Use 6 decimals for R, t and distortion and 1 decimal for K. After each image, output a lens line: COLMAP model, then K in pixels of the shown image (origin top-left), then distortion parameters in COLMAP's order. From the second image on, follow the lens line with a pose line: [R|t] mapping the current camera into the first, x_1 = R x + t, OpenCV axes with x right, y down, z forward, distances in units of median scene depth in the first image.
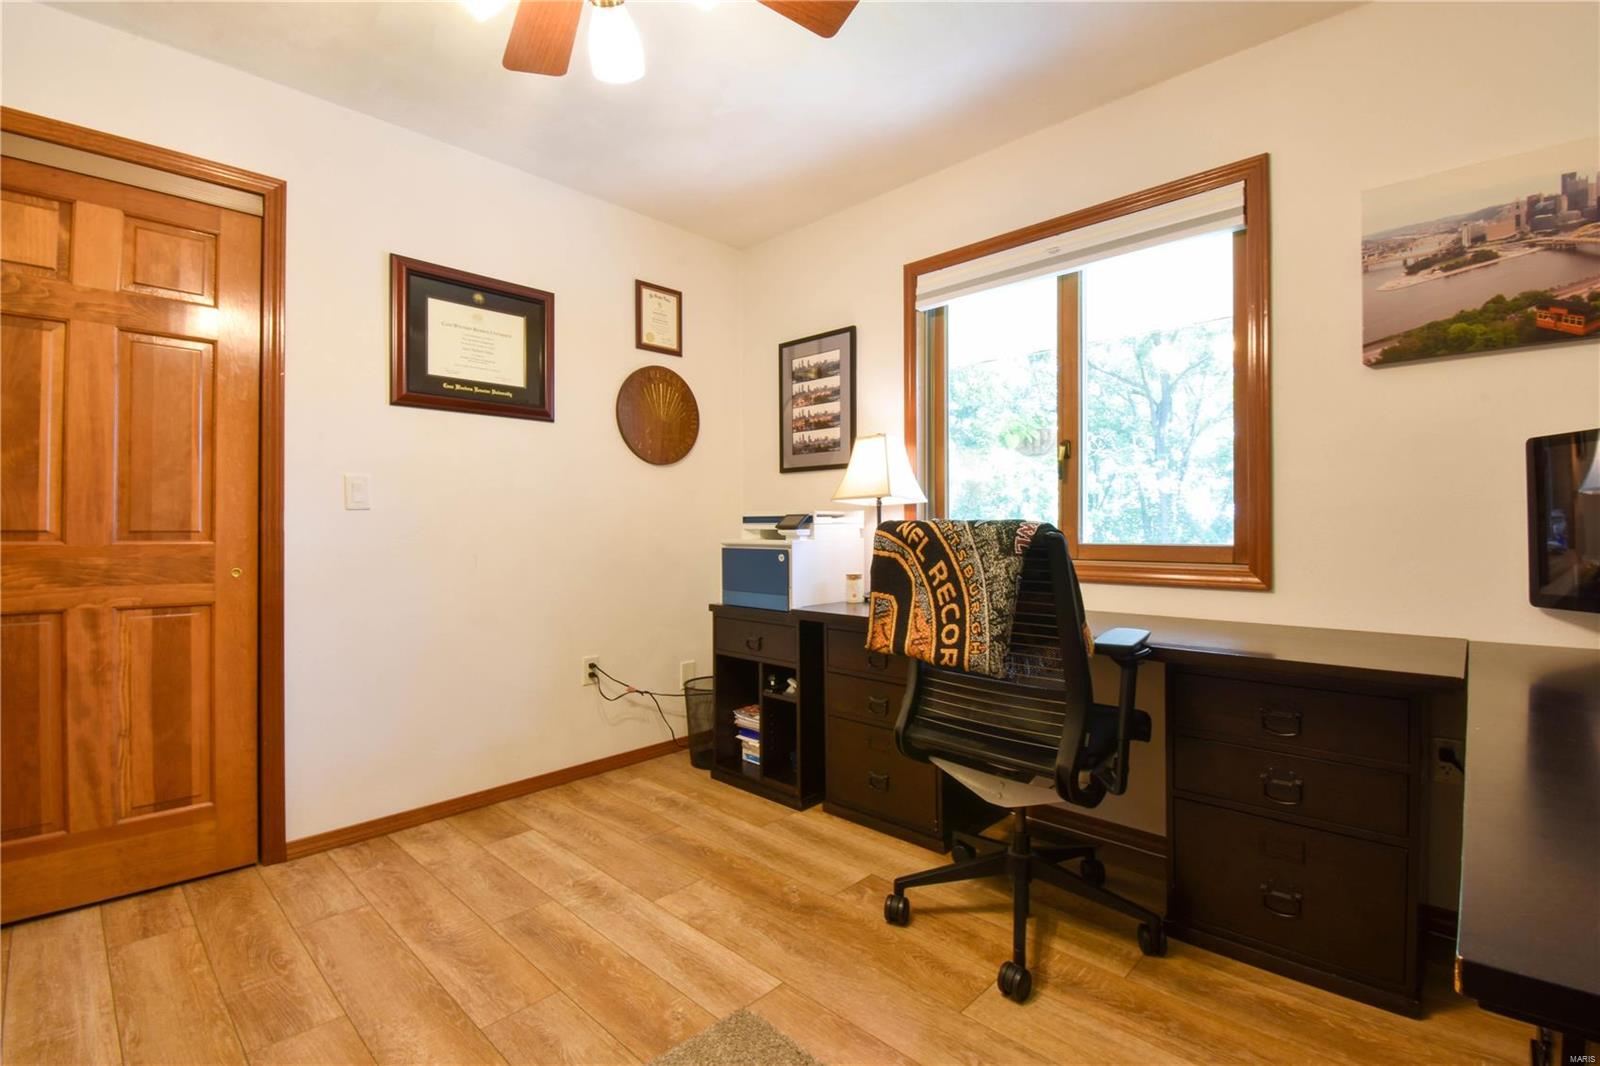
lens RADIAL K [[706.3, 0, 804.7], [0, 706.3, 527.2], [0, 0, 1]] dist [0.025538, -0.025733]
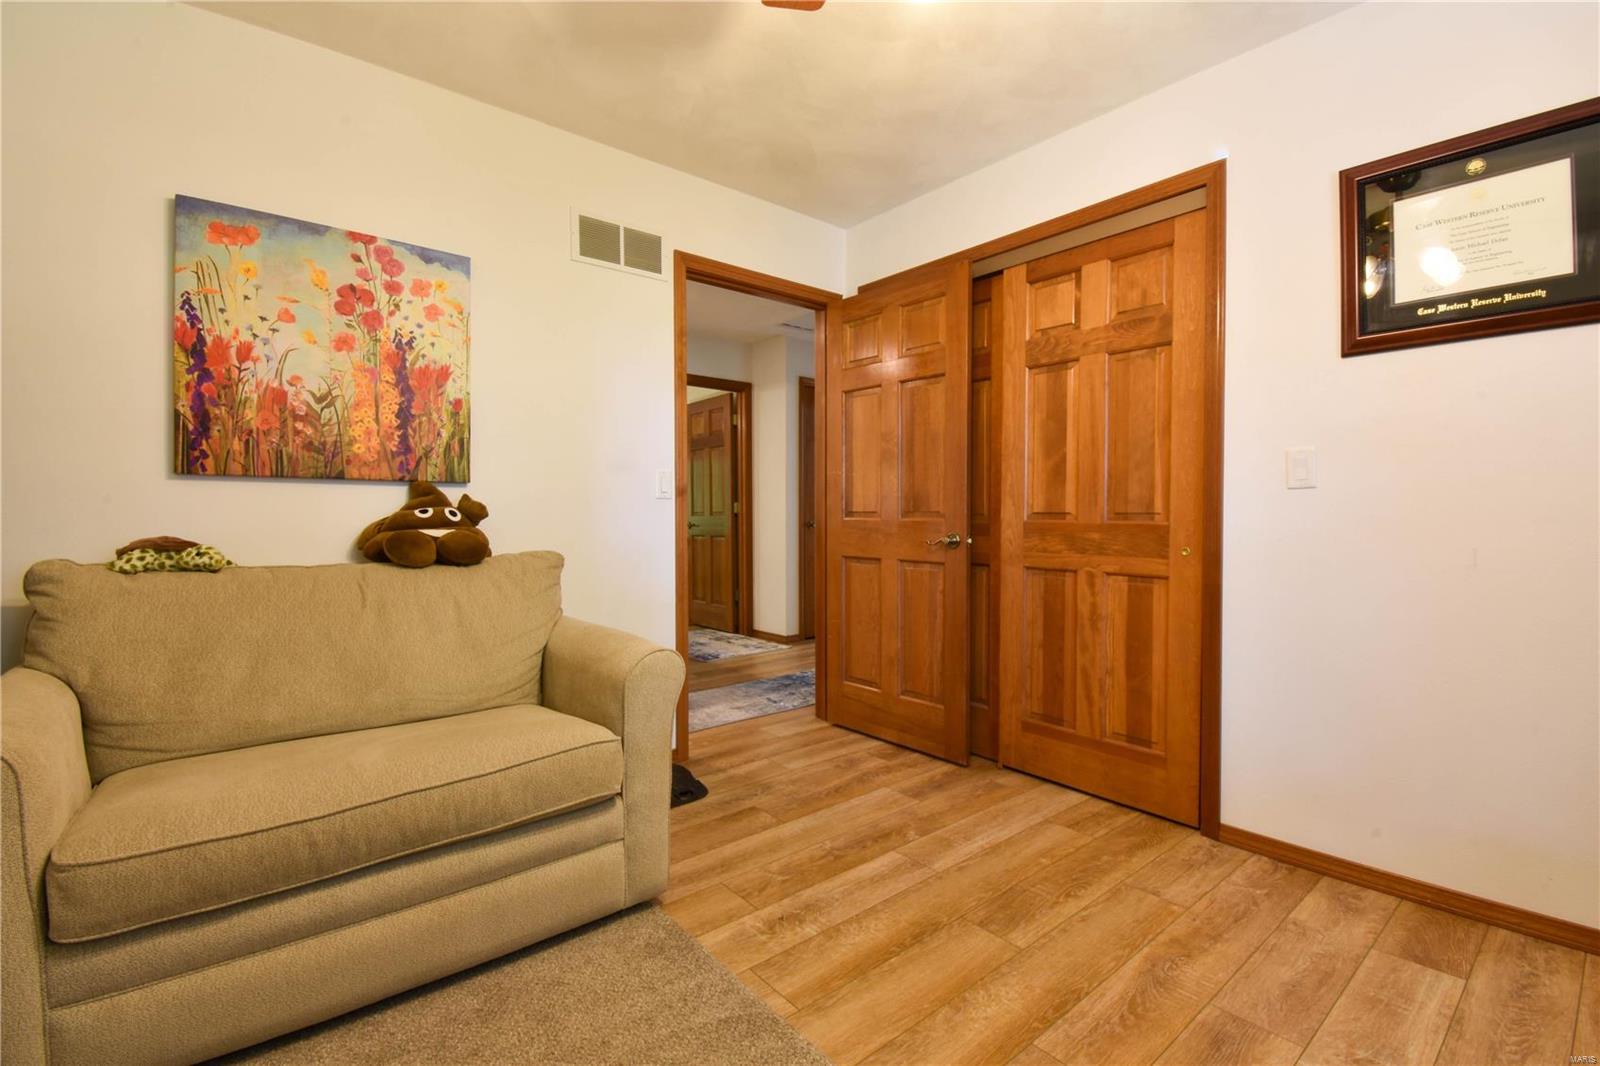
lens RADIAL K [[706.3, 0, 804.7], [0, 706.3, 527.2], [0, 0, 1]] dist [0.025538, -0.025733]
pose [[-0.093094, 0.020091, -0.995455, 0.354003], [0.005024, 0.999793, 0.019709, 0.003124], [0.995645, -0.003167, -0.093175, 0.567857]]
